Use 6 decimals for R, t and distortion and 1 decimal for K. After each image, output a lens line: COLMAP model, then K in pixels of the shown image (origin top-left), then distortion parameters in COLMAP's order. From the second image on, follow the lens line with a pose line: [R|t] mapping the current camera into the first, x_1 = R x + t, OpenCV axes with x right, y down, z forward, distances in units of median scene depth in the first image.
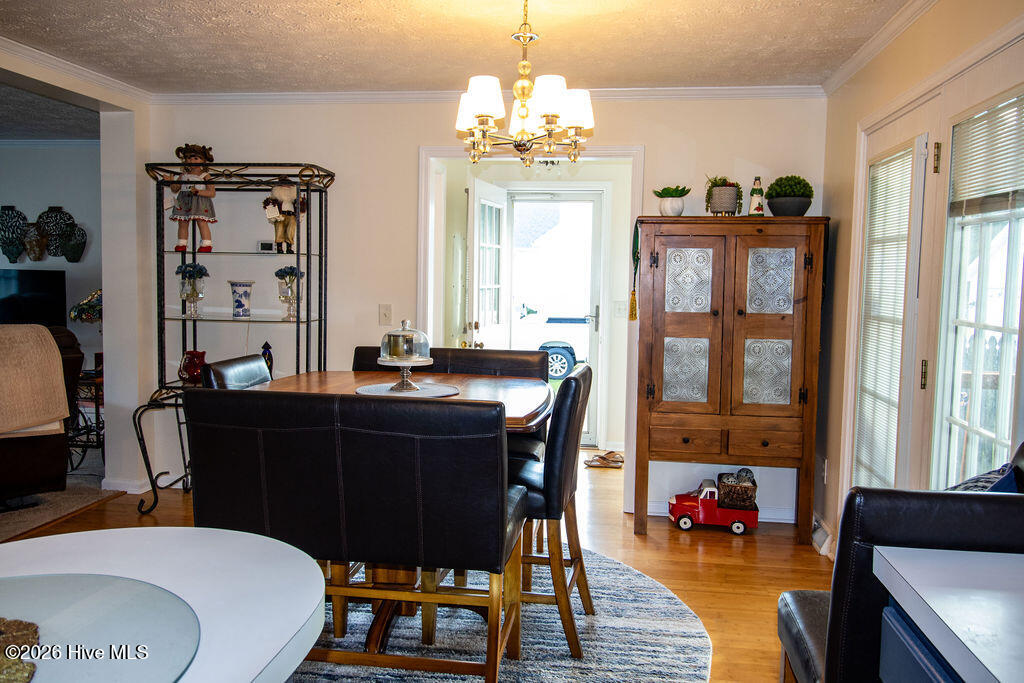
lens RADIAL K [[793.1, 0, 513.2], [0, 793.1, 336.2], [0, 0, 1]] dist [0.001310, 0.005983]
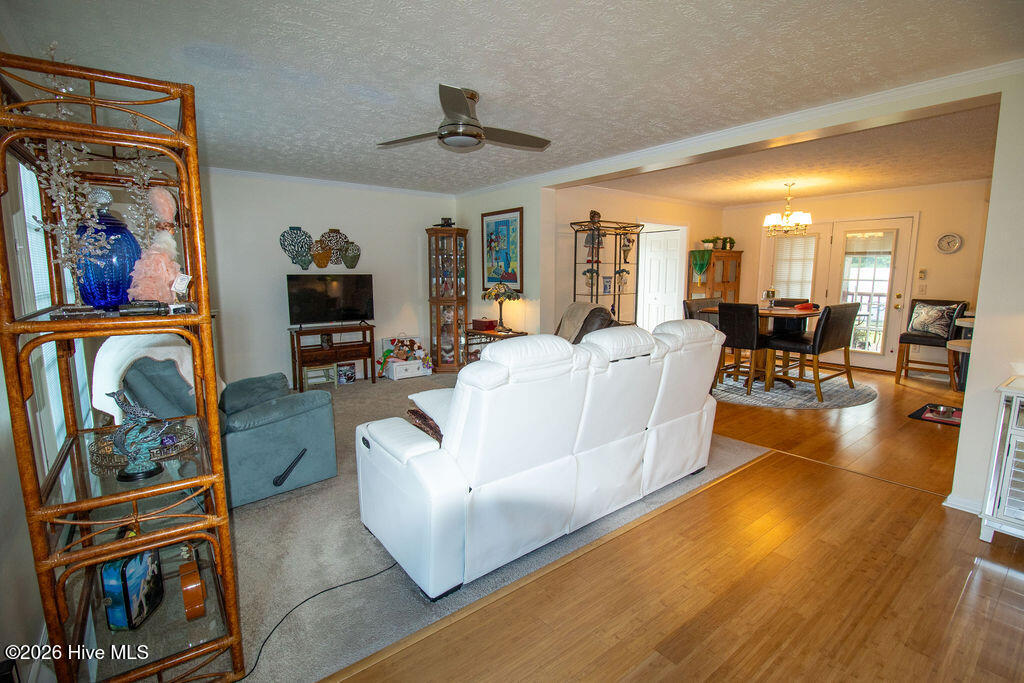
lens RADIAL K [[473.4, 0, 514.3], [0, 473.4, 339.2], [0, 0, 1]] dist [-0.006589, -0.009920]
pose [[0.700102, -0.121169, 0.703686, -1.475314], [0.069392, 0.992378, 0.101841, -0.049112], [-0.710663, -0.022469, 0.703174, 0.270573]]
